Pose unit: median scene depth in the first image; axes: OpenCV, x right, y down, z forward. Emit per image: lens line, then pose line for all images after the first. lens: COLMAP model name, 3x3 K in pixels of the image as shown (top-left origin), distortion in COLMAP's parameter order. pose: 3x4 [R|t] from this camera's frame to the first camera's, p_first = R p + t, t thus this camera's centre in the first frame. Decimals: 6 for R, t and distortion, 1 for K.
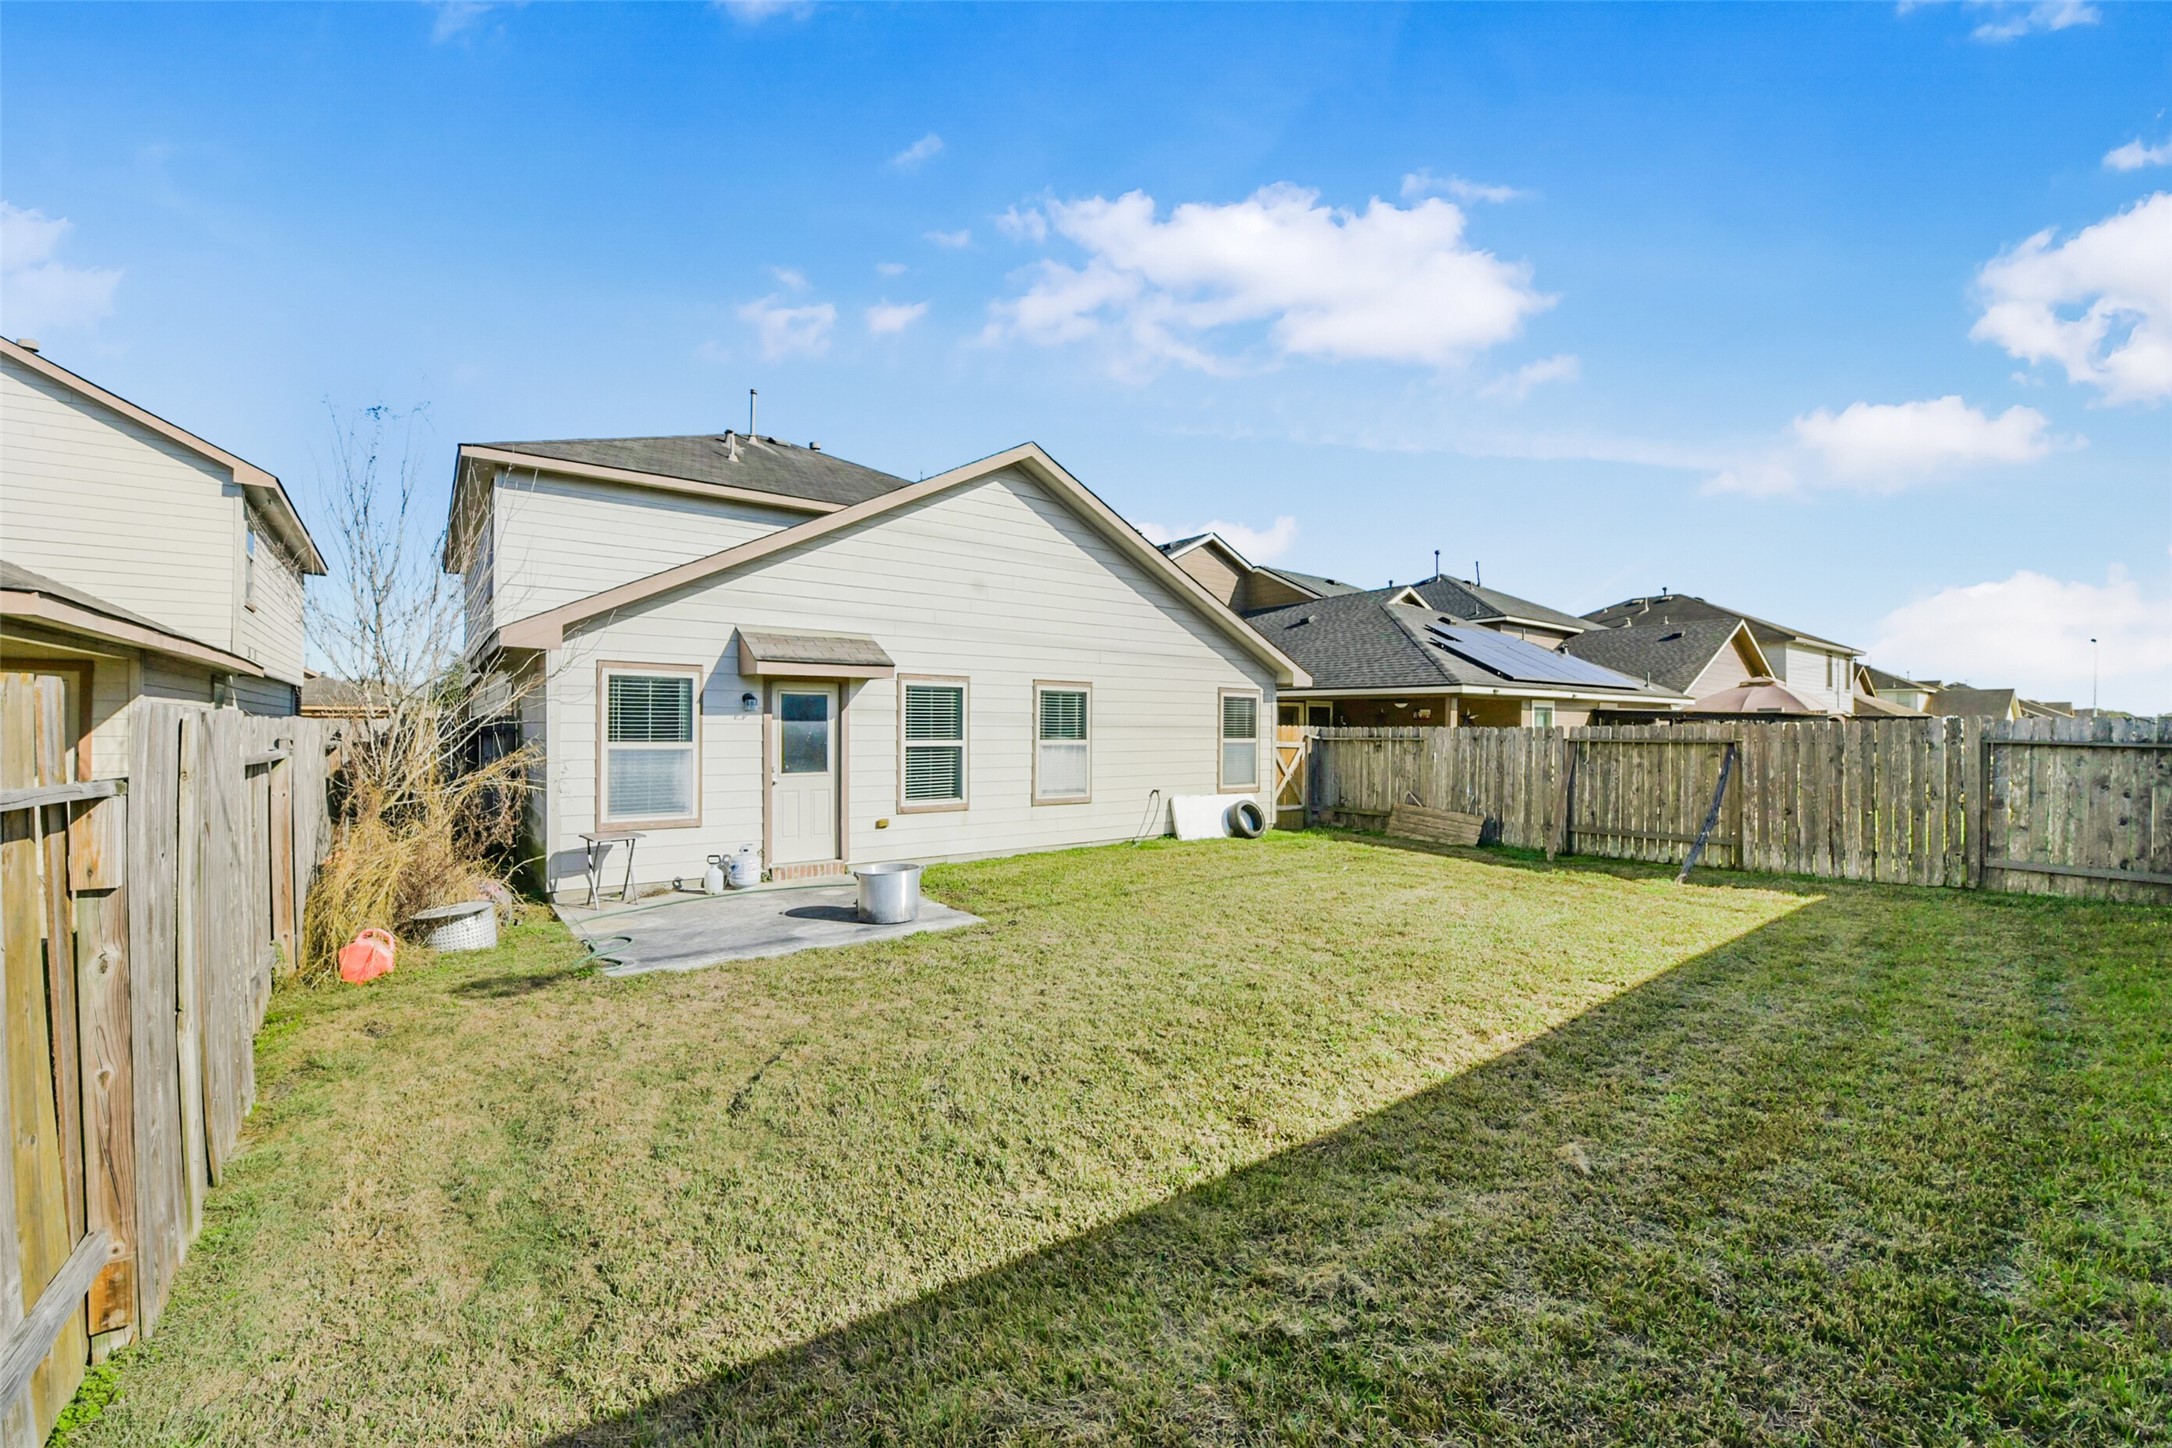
lens RADIAL K [[871.5, 0, 1083.0], [0, 871.5, 738.7], [0, 0, 1]] dist [0.002062, 0.000120]
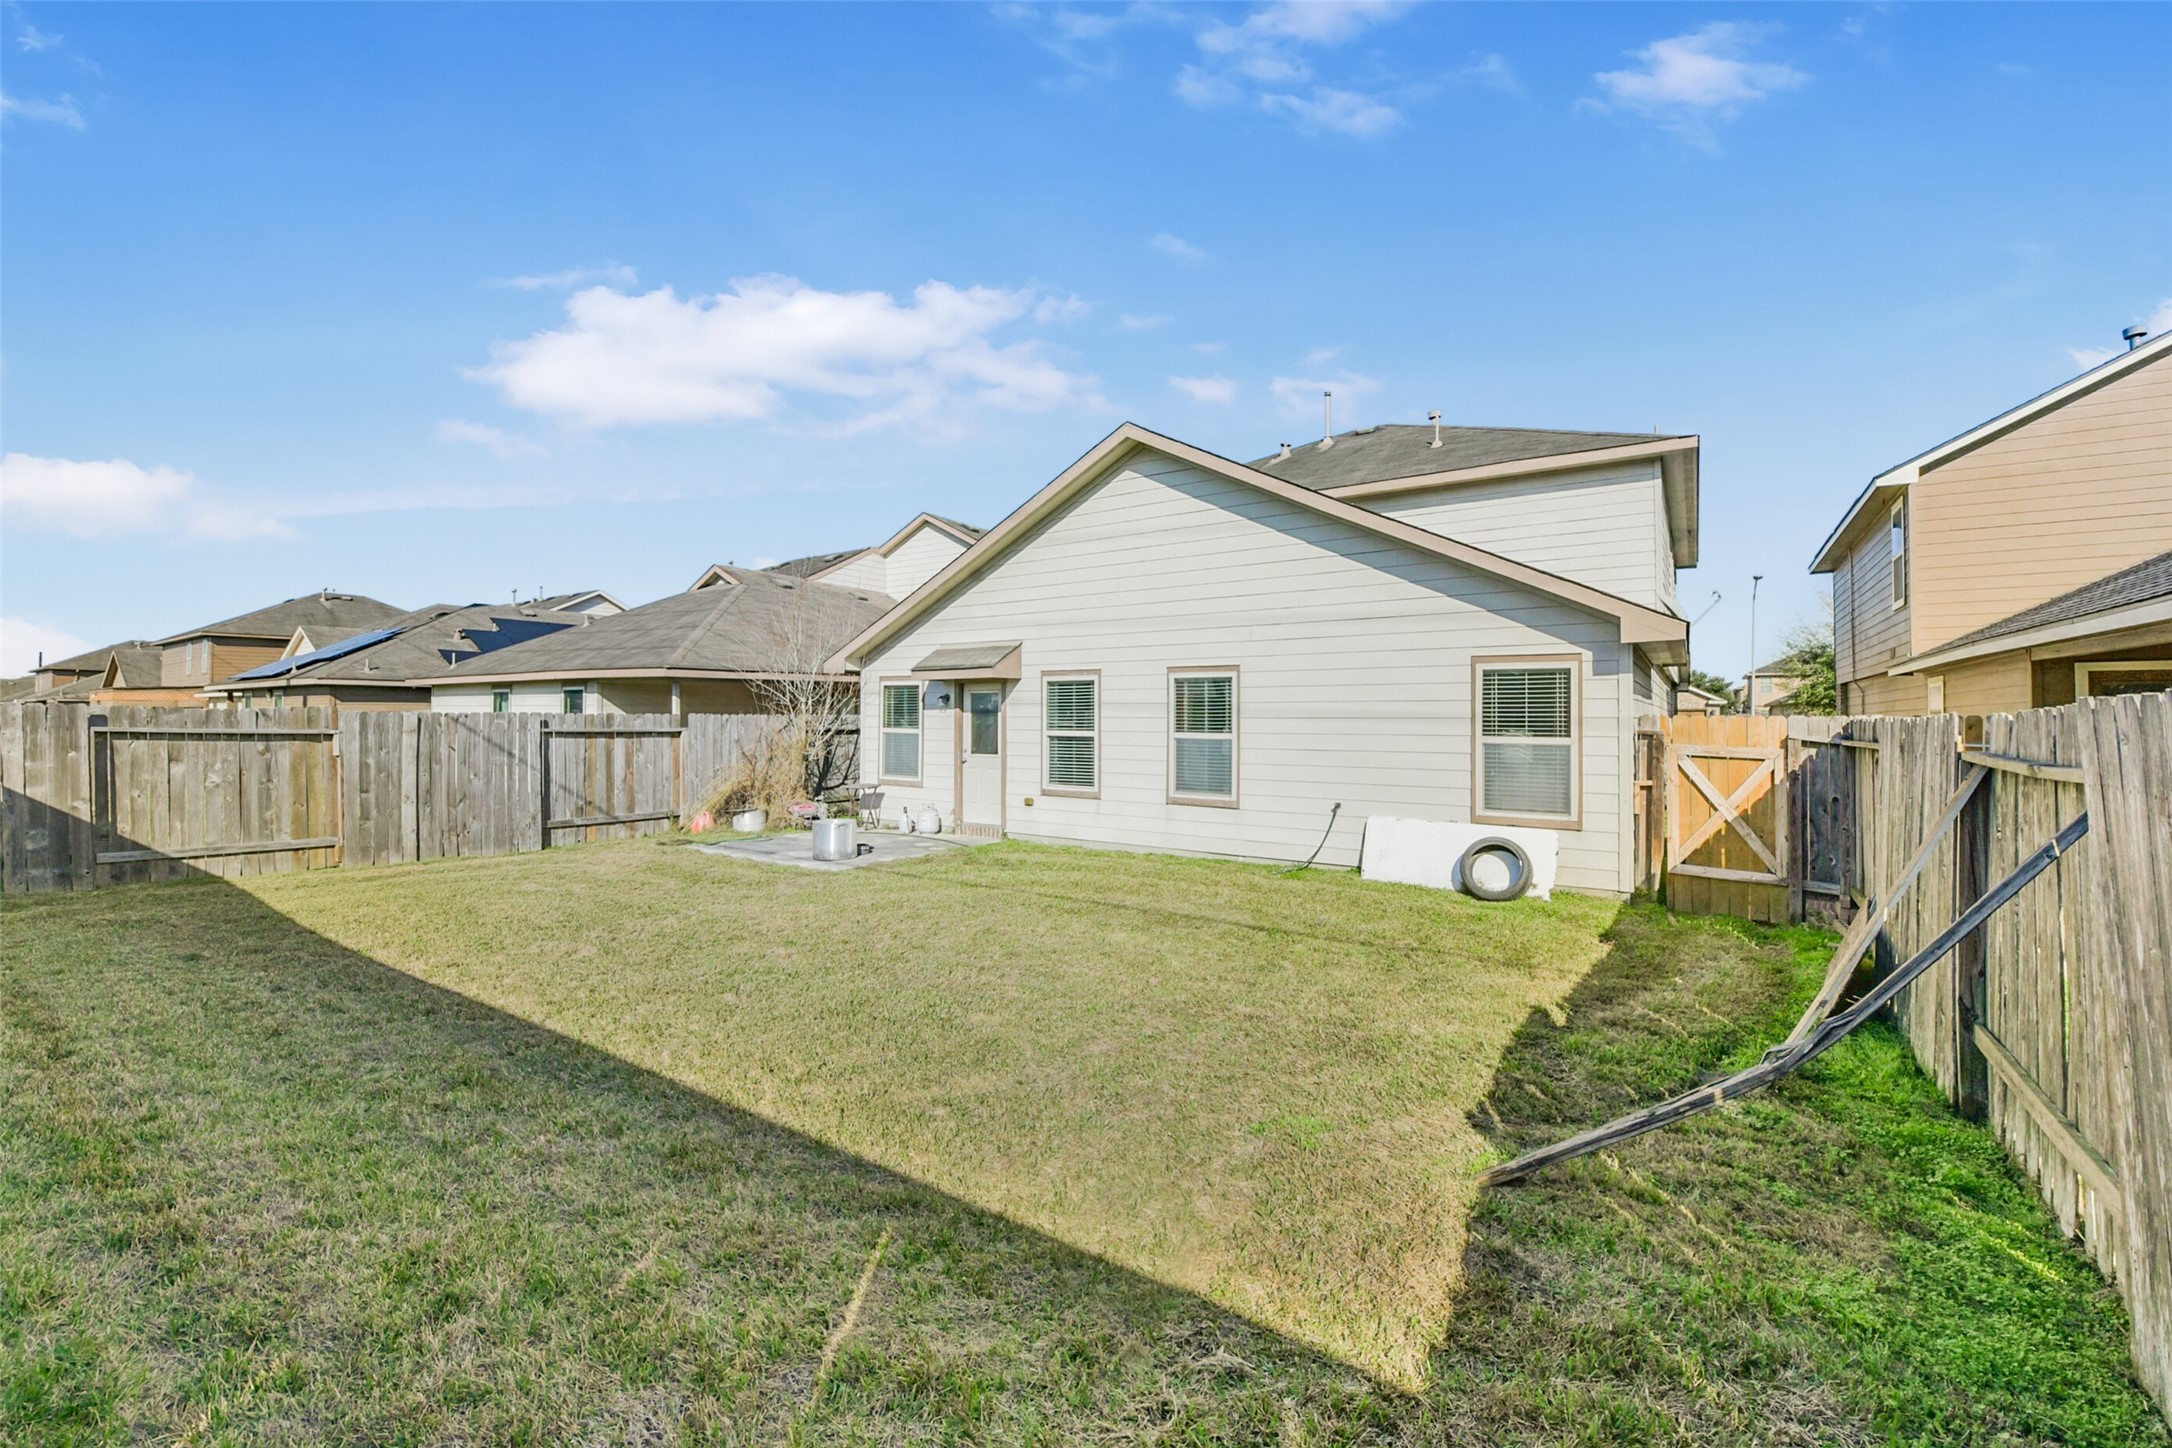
lens RADIAL K [[871.5, 0, 1085.3], [0, 871.5, 713.4], [0, 0, 1]] dist [0.002062, 0.000120]
pose [[0.298104, -0.007798, -0.954502, 0.854673], [-0.014477, 0.999815, -0.012689, -0.006036], [0.954424, 0.017601, 0.297935, 0.687891]]
